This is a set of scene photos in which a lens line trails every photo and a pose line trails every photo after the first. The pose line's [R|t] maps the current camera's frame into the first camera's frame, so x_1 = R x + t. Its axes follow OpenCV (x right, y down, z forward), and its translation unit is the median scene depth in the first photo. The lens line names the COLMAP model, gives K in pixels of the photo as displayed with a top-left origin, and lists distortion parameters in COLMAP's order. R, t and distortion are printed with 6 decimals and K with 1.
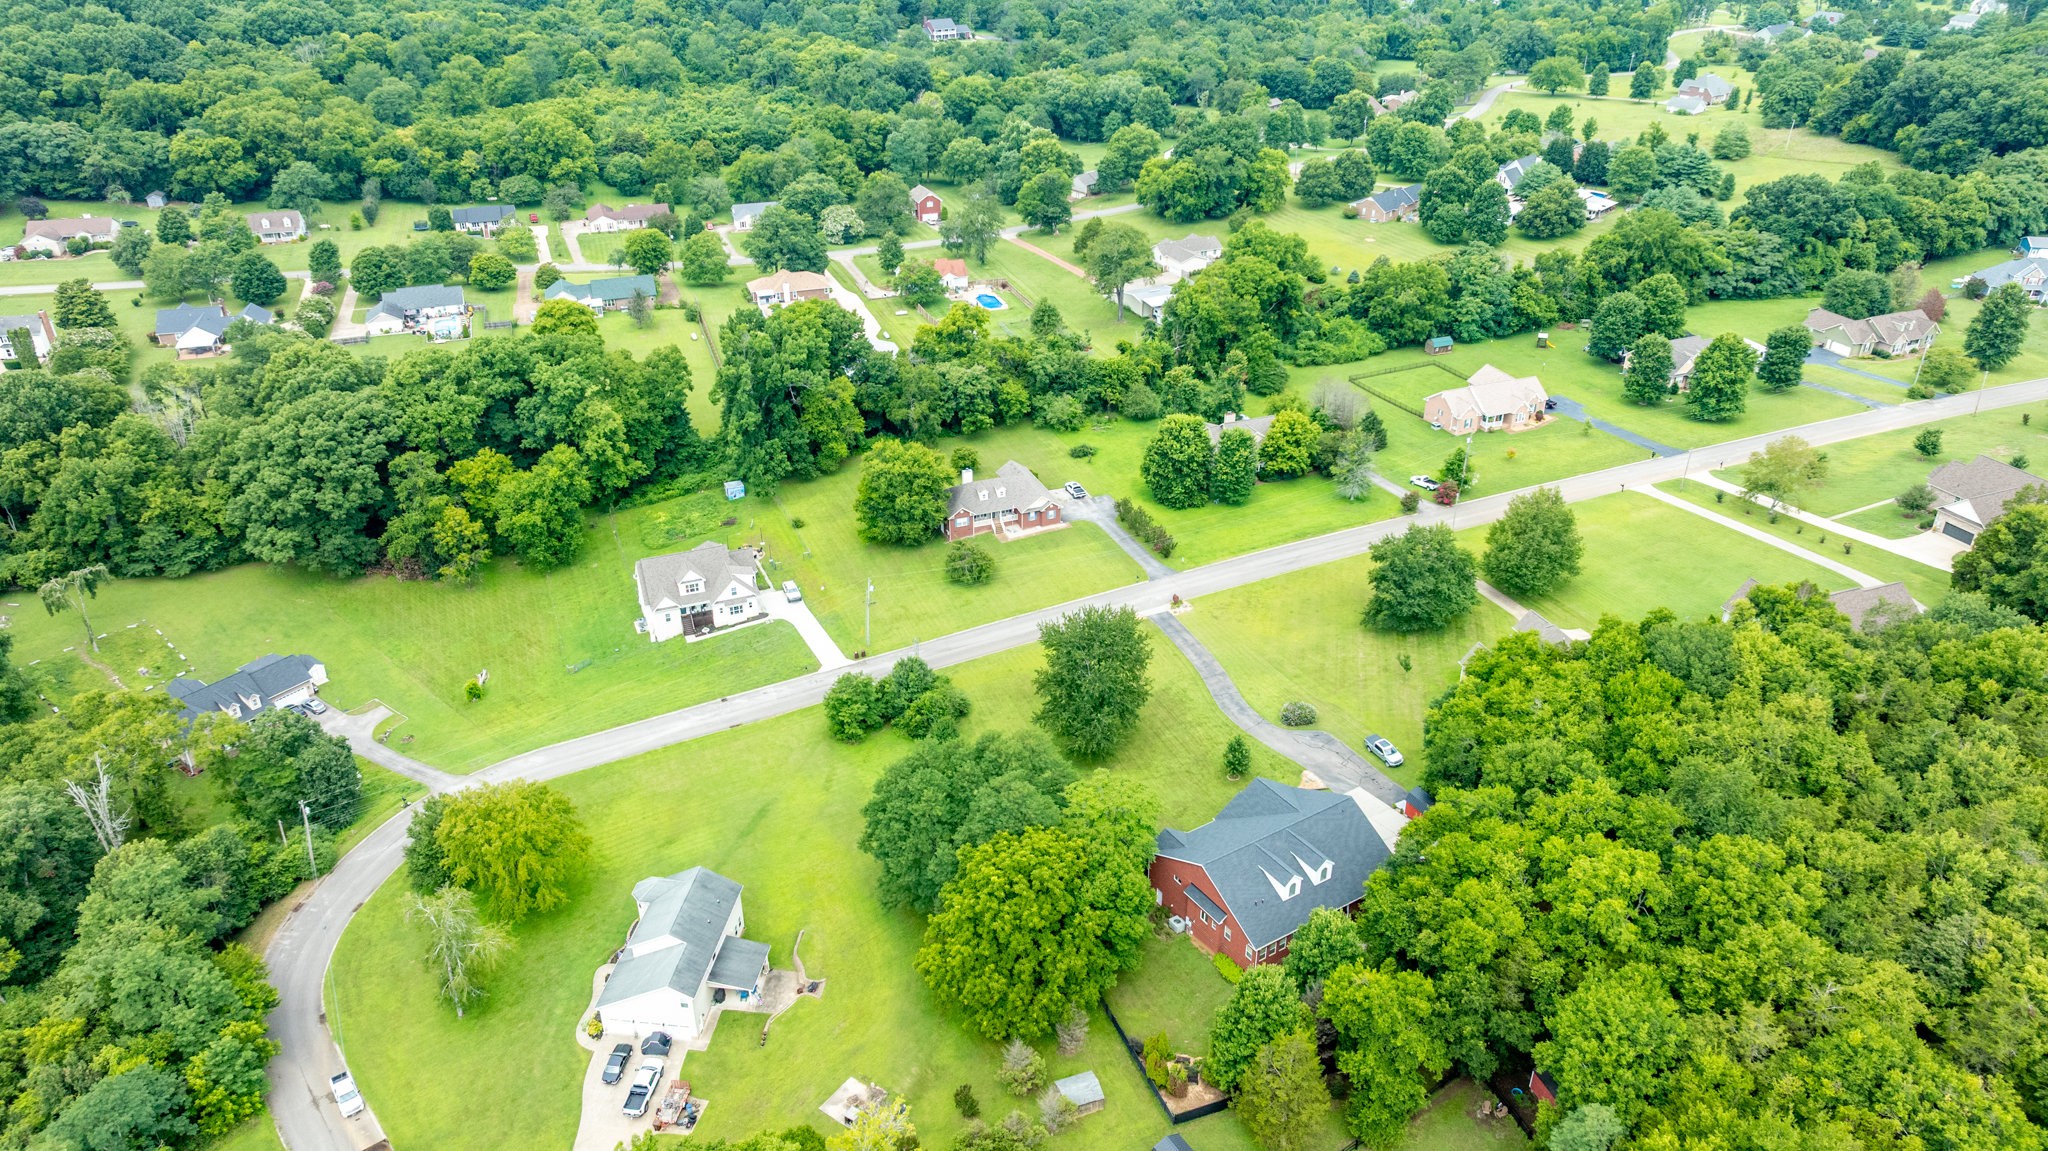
lens RADIAL K [[1430.8, 0, 1029.3], [0, 1430.8, 577.9], [0, 0, 1]] dist [-0.006780, 0.001220]
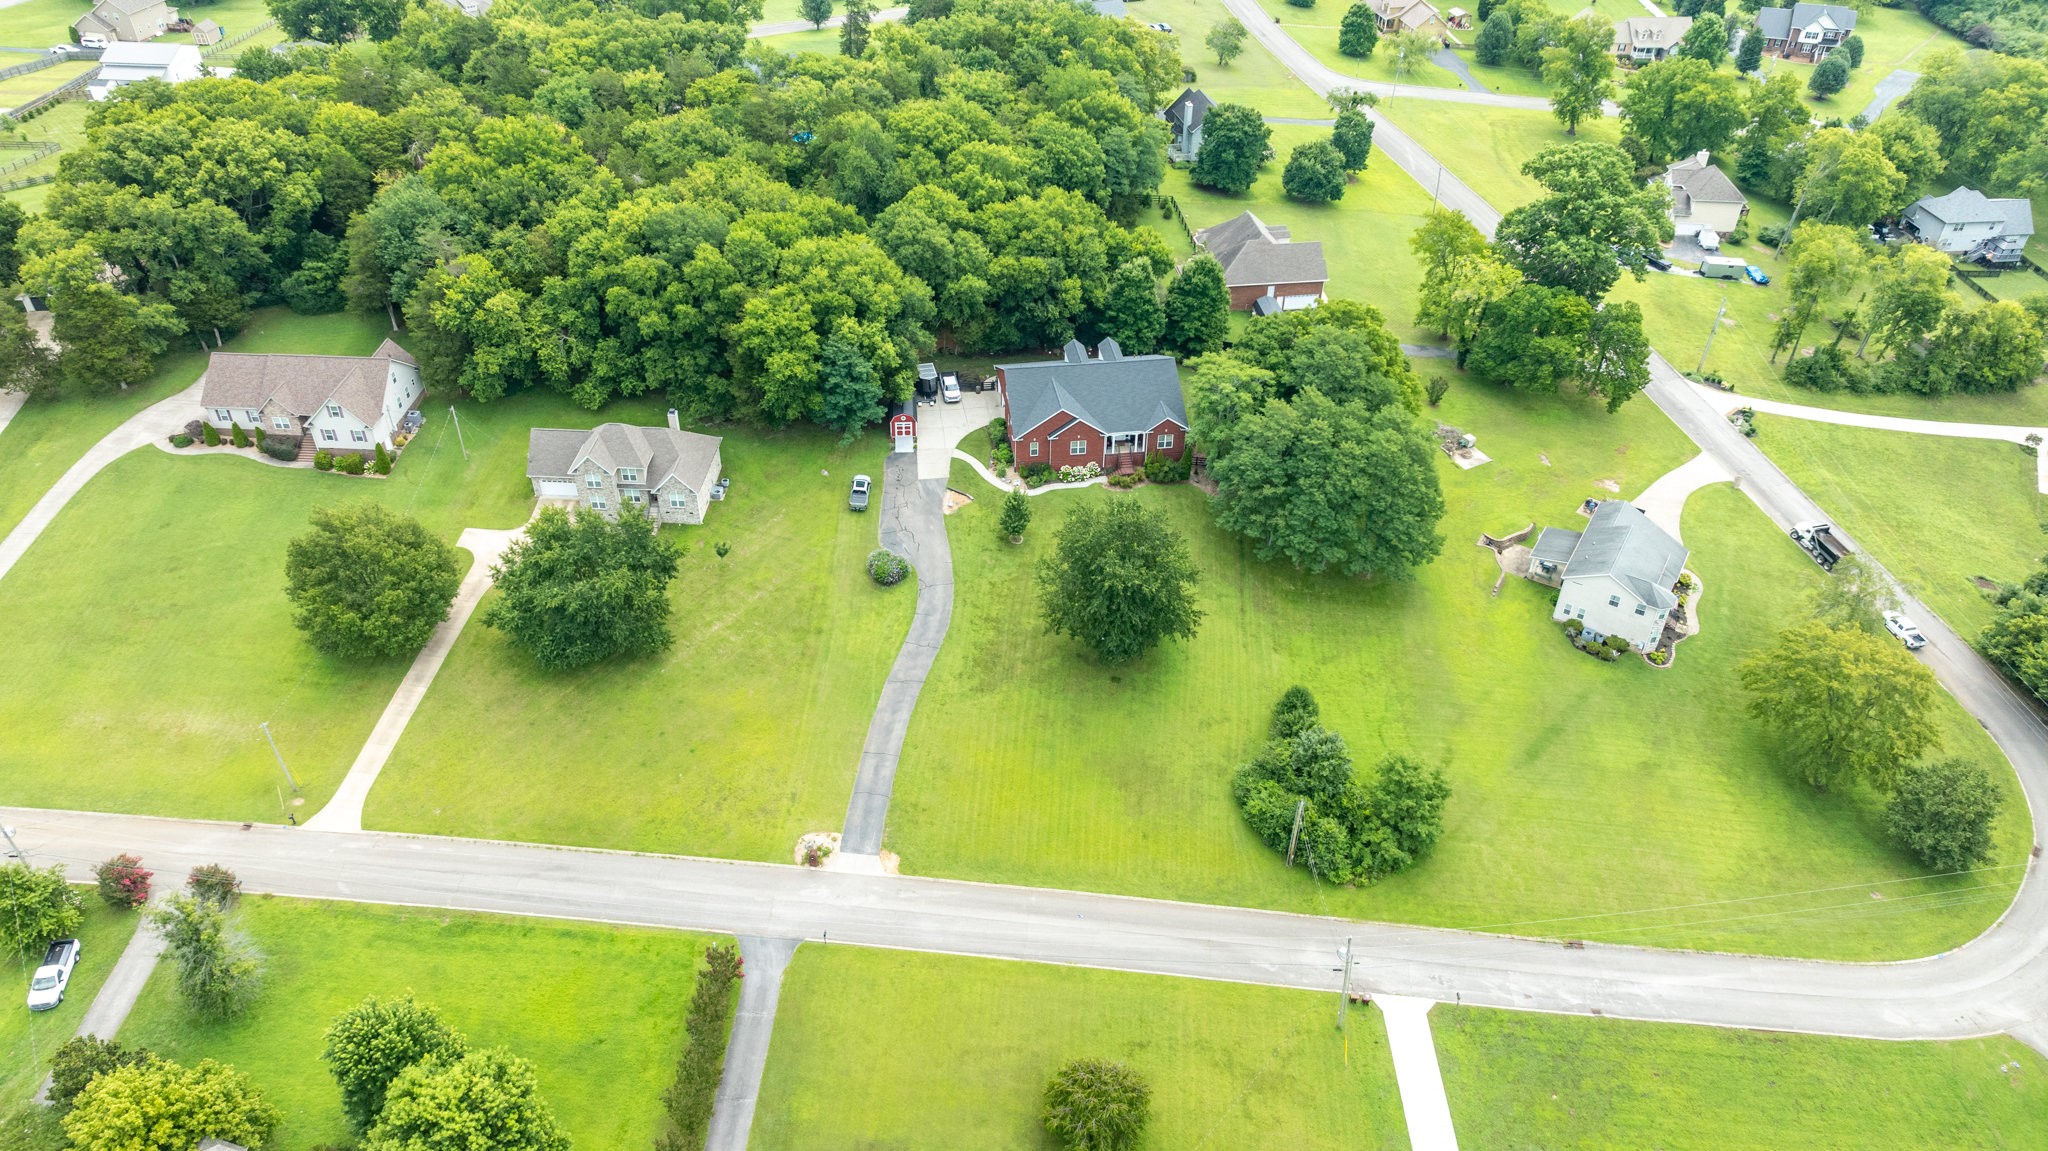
lens RADIAL K [[1440.8, 0, 1032.4], [0, 1440.8, 575.0], [0, 0, 1]] dist [-0.027499, 0.051257]
pose [[-0.908994, -0.262768, 0.323547, -0.163242], [0.190793, 0.427833, 0.883491, -0.635003], [-0.370578, 0.864819, -0.338764, 1.272074]]
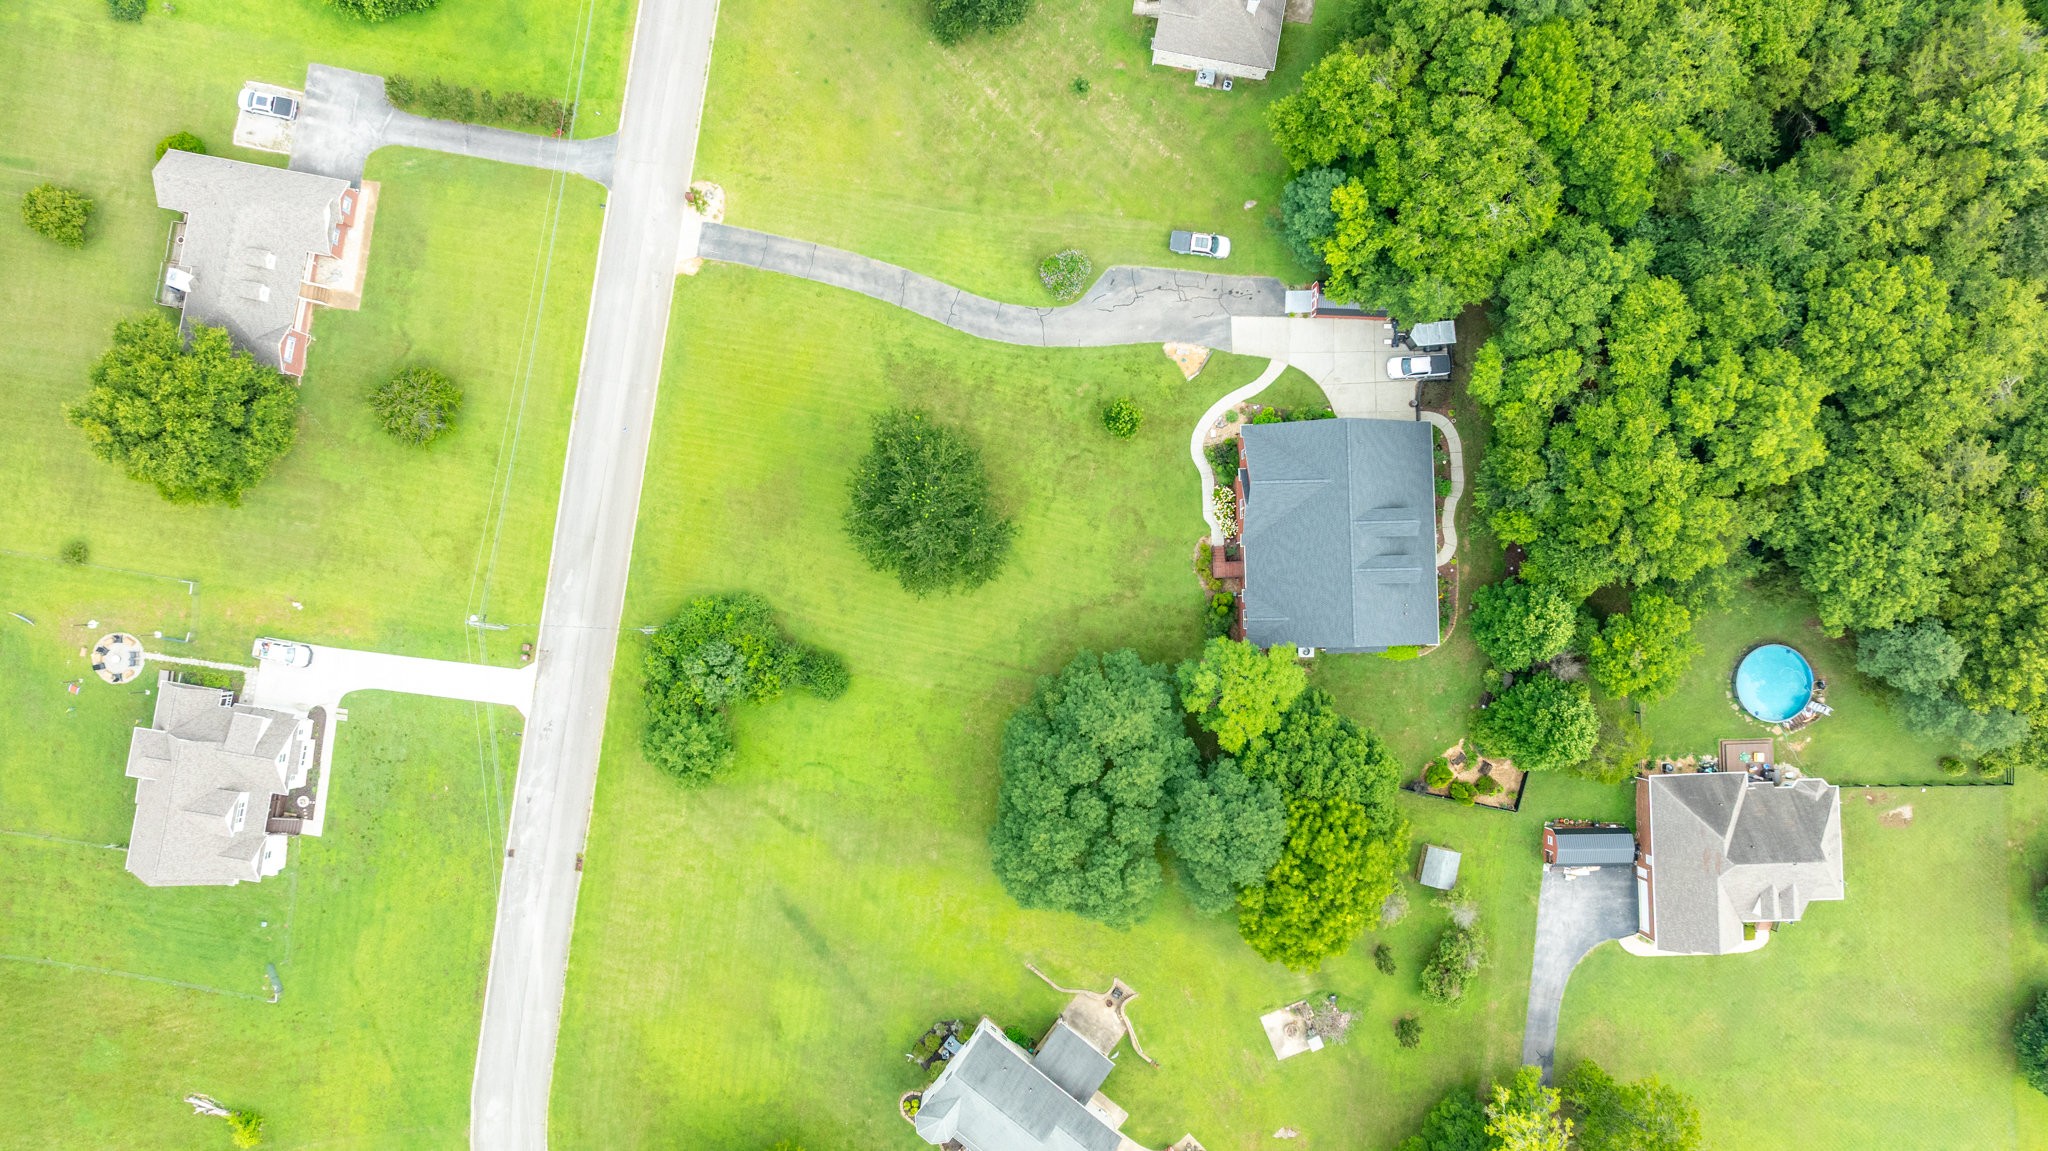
lens RADIAL K [[1430.8, 0, 1029.3], [0, 1430.8, 577.9], [0, 0, 1]] dist [-0.006780, 0.001220]
pose [[0.524444, -0.850902, 0.030405, 0.019090], [0.397378, 0.276189, 0.875106, -0.530647], [-0.753027, -0.446862, 0.482976, 0.588441]]
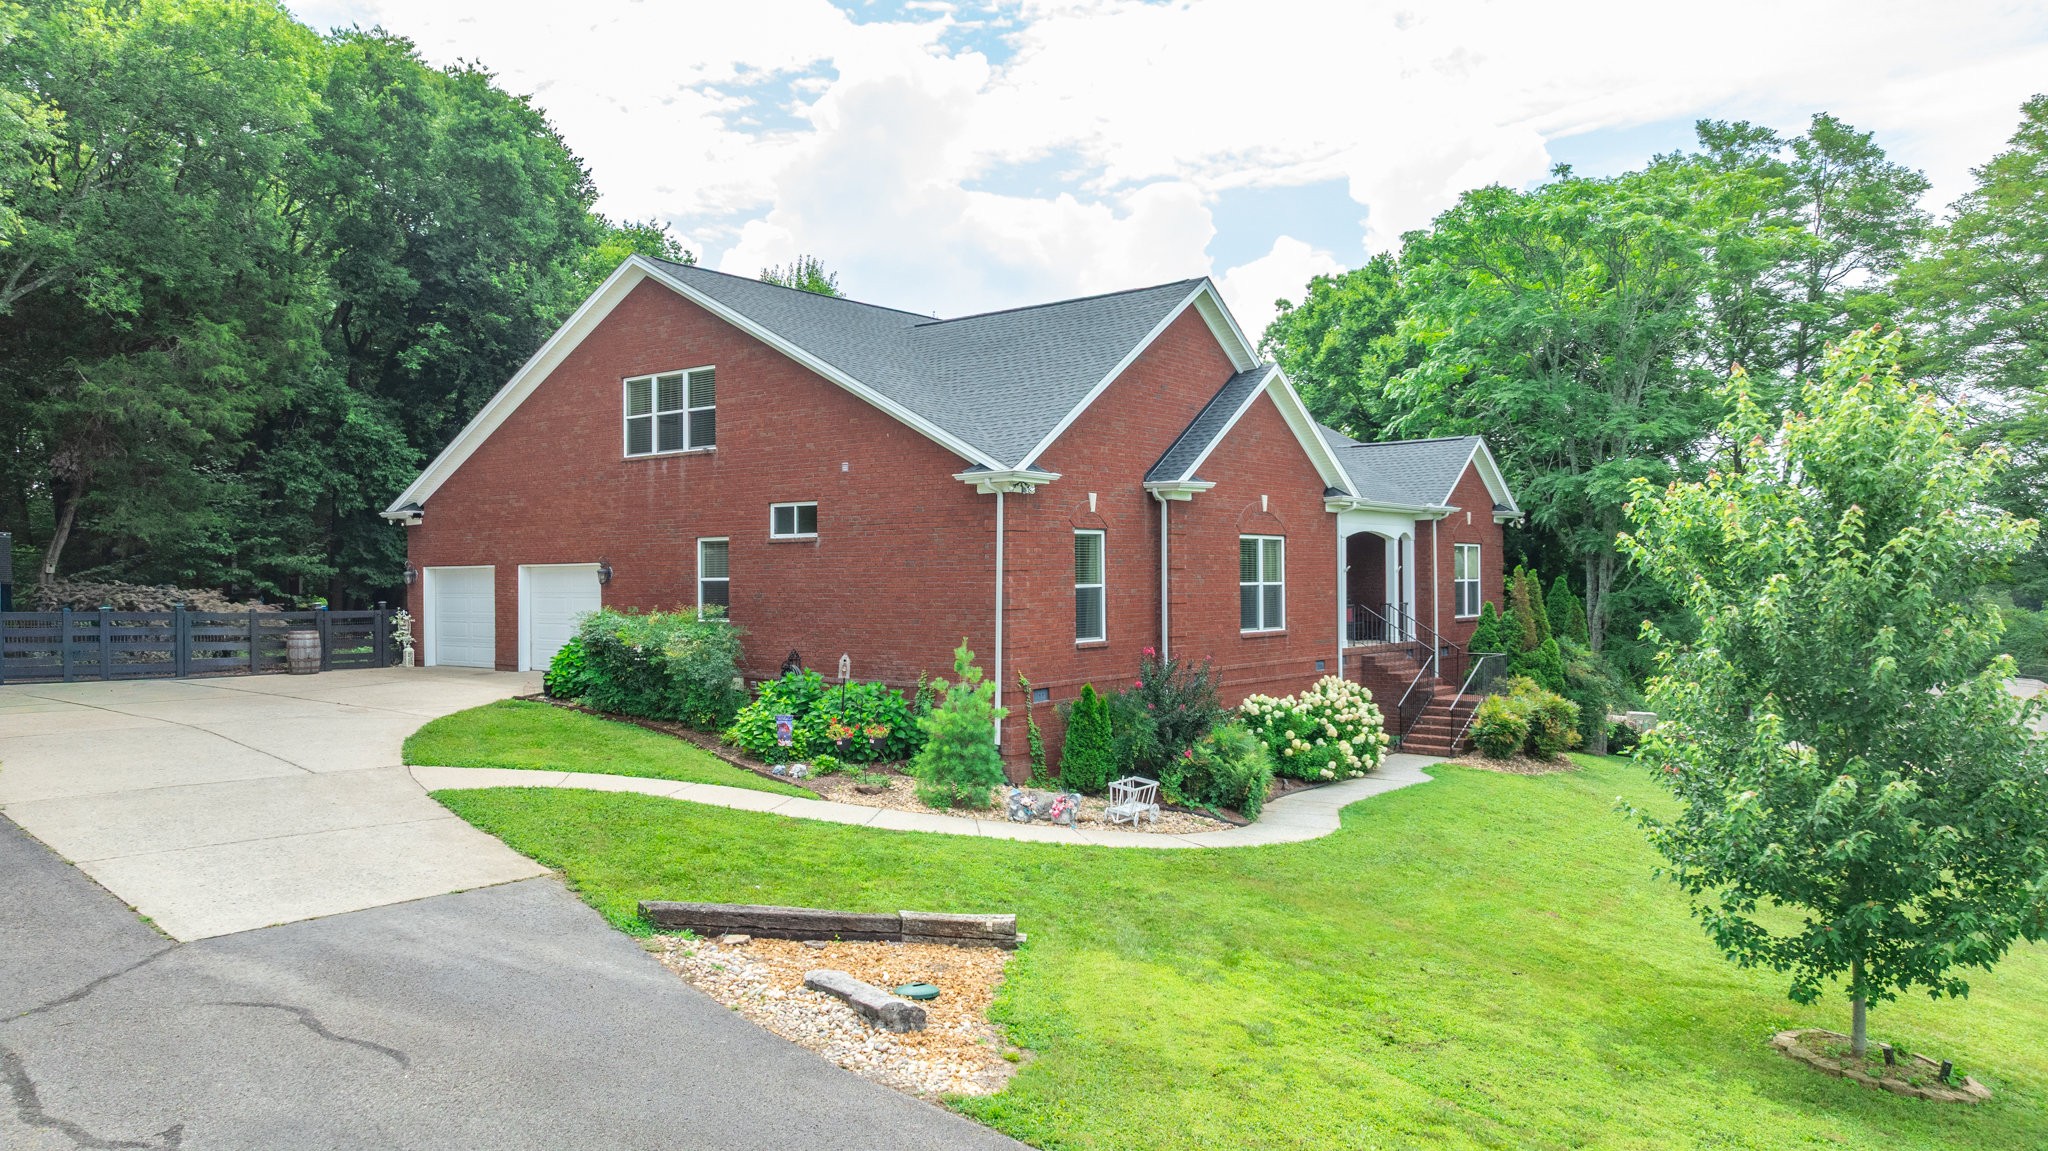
lens RADIAL K [[1440.8, 0, 1032.4], [0, 1440.8, 575.0], [0, 0, 1]] dist [-0.027499, 0.051257]
pose [[-0.942699, 0.007196, -0.333566, 0.201163], [-0.155017, 0.875858, 0.456993, 0.084511], [0.295445, 0.482516, -0.824555, 0.993495]]
